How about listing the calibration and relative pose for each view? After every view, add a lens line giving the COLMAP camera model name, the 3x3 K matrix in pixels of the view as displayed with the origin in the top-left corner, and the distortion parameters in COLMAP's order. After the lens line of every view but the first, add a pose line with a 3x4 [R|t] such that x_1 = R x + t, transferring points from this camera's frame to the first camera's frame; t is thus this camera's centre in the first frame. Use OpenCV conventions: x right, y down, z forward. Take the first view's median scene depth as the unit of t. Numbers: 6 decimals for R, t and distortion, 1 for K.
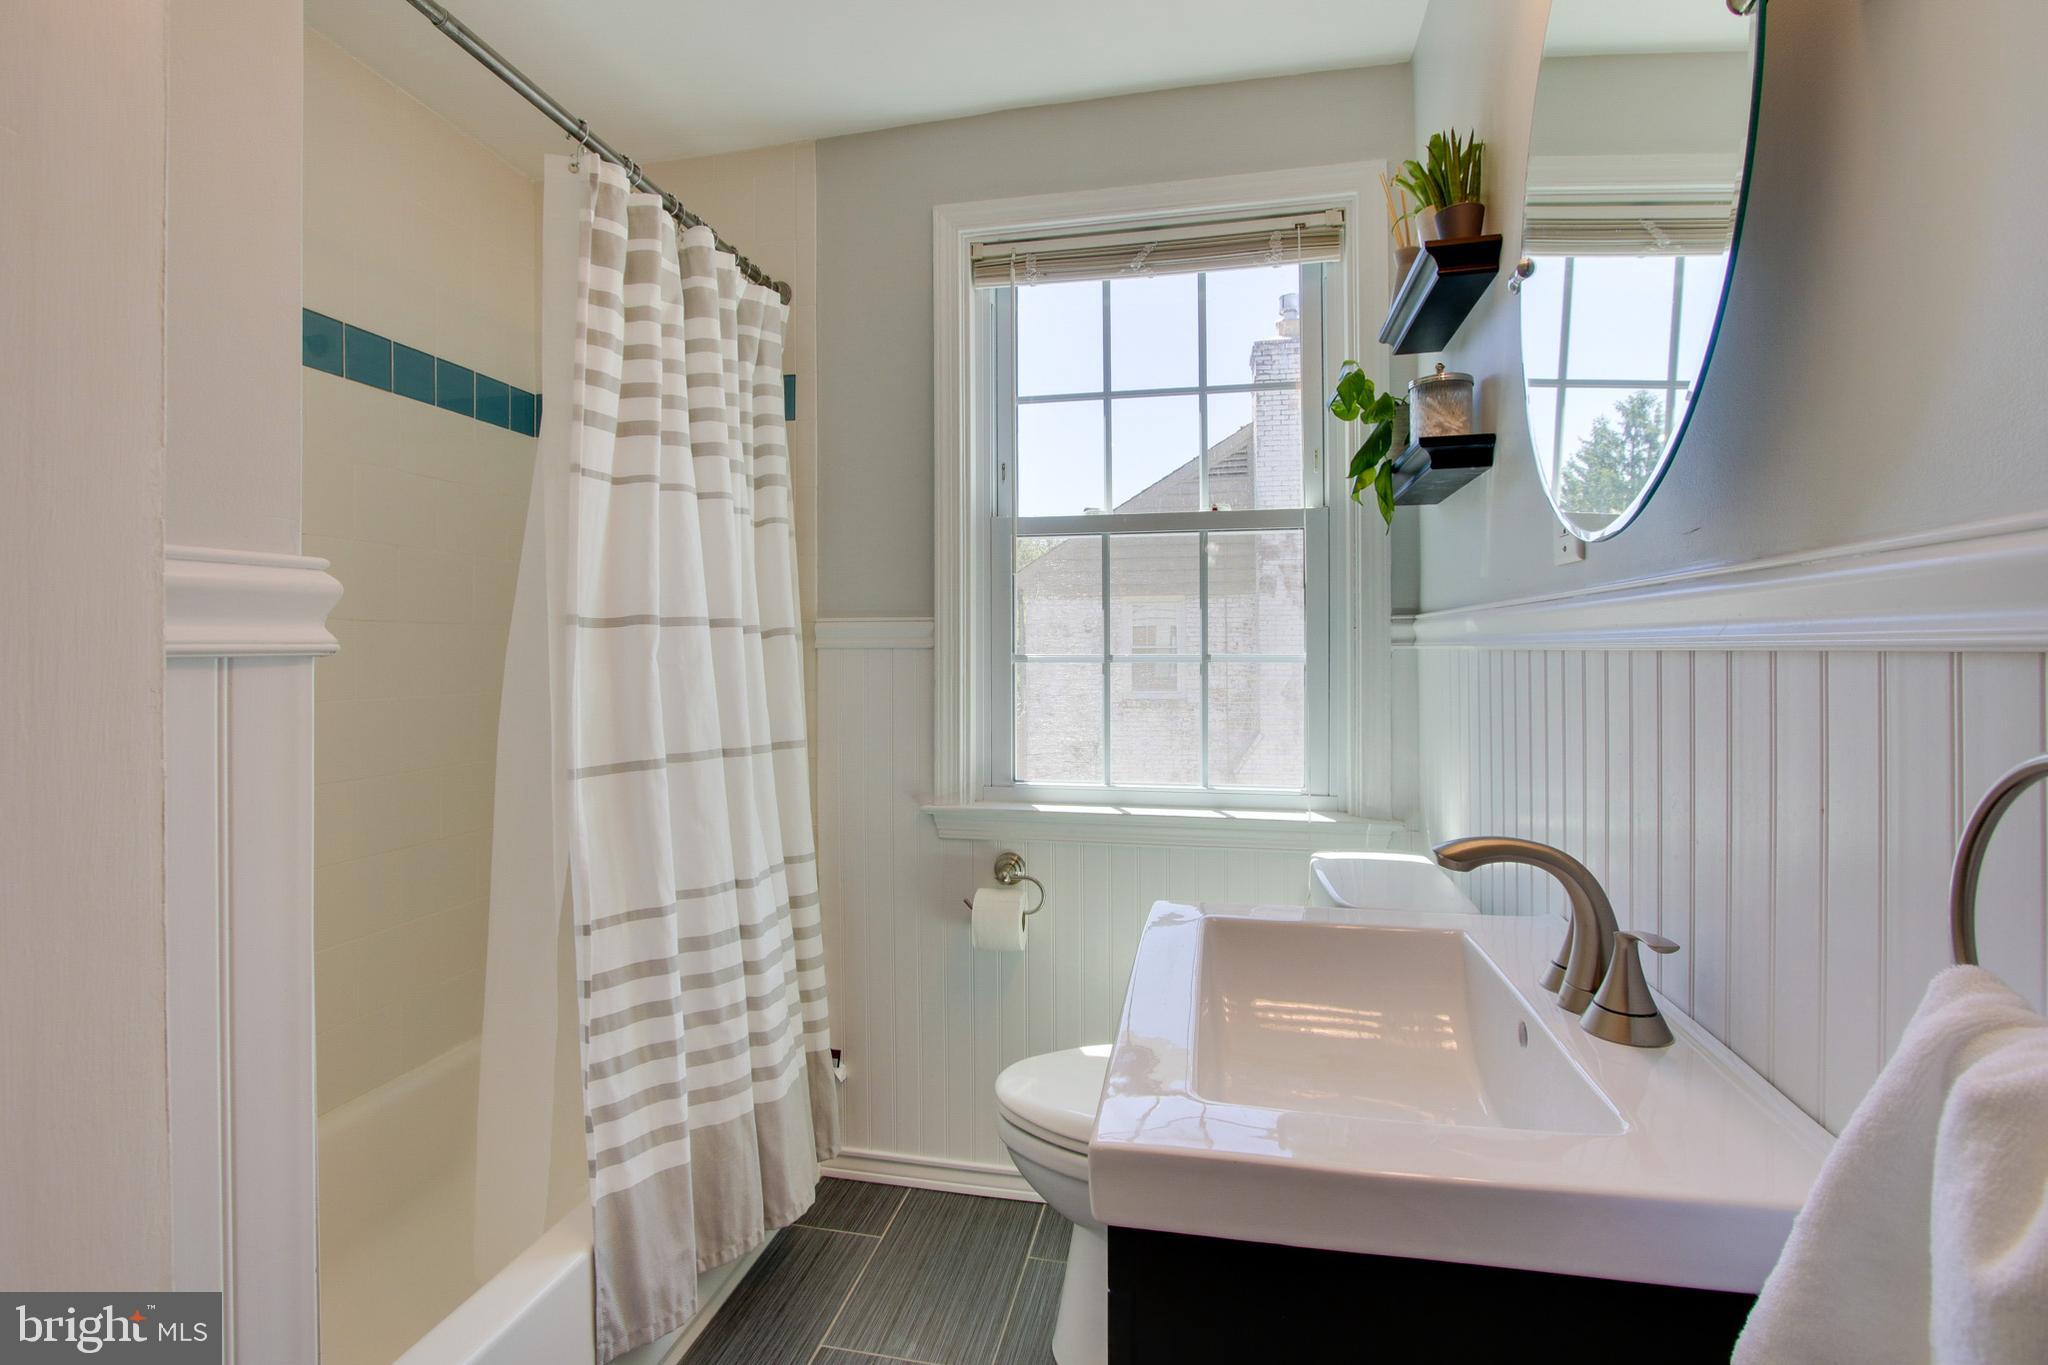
lens RADIAL K [[956.1, 0, 1020.2], [0, 956.1, 643.7], [0, 0, 1]] dist [-0.010895, 0.000902]
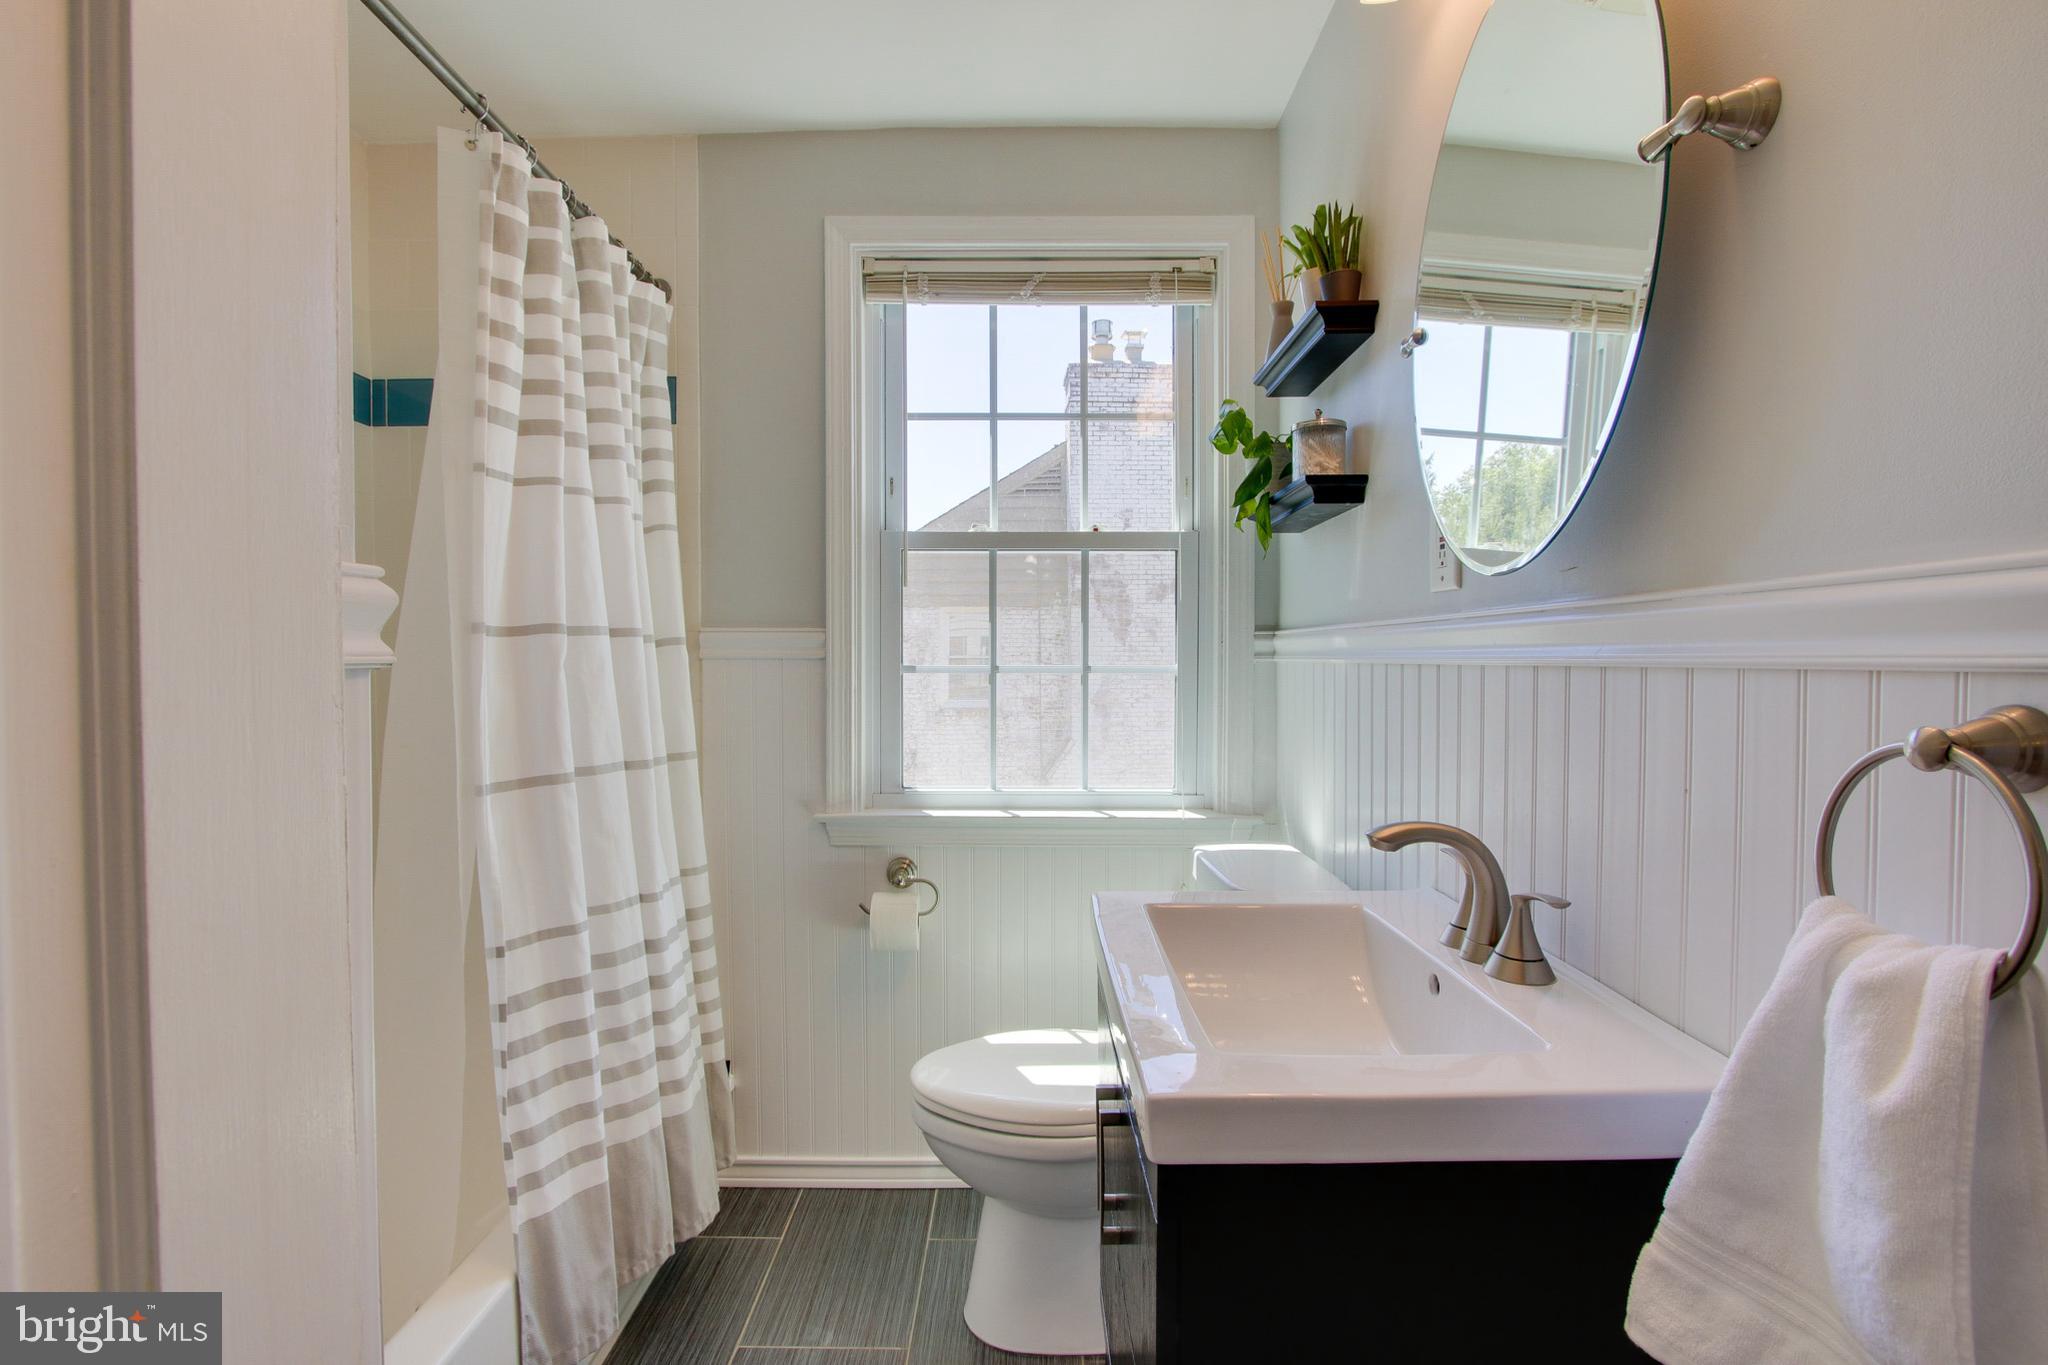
lens RADIAL K [[947.6, 0, 1016.4], [0, 947.6, 676.2], [0, 0, 1]] dist [-0.011367, 0.000426]
pose [[0.978581, 0.000733, 0.205863, -0.126458], [-0.005765, 0.999699, 0.023844, -0.002414], [-0.205783, -0.024520, 0.978290, -0.026659]]
